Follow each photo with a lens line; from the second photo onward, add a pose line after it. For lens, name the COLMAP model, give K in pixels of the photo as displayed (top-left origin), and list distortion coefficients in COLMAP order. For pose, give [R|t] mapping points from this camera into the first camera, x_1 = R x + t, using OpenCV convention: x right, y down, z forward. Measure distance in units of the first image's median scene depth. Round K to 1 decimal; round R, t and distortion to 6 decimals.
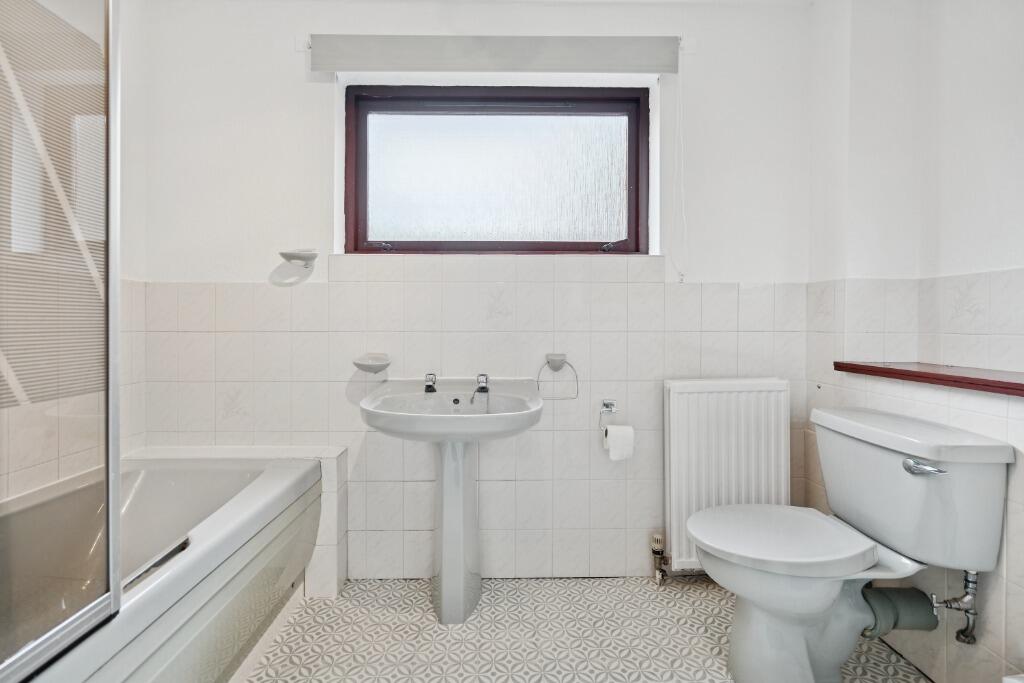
lens RADIAL K [[463.9, 0, 512.0], [0, 463.9, 341.5], [0, 0, 1]] dist [-0.000172, 0.000075]
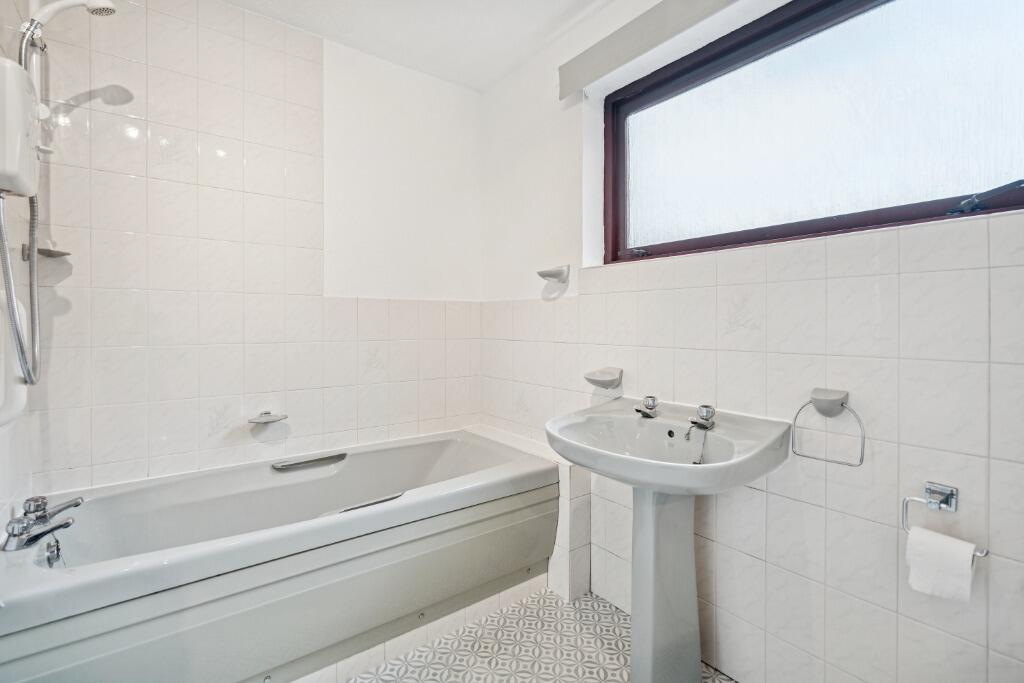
lens RADIAL K [[472.7, 0, 510.1], [0, 472.7, 331.8], [0, 0, 1]] dist [0.000714, 0.000274]
pose [[0.578021, 0.016114, -0.815863, 0.379590], [-0.028614, 0.999590, -0.000530, -0.041365], [0.815520, 0.023651, 0.578245, 0.266518]]
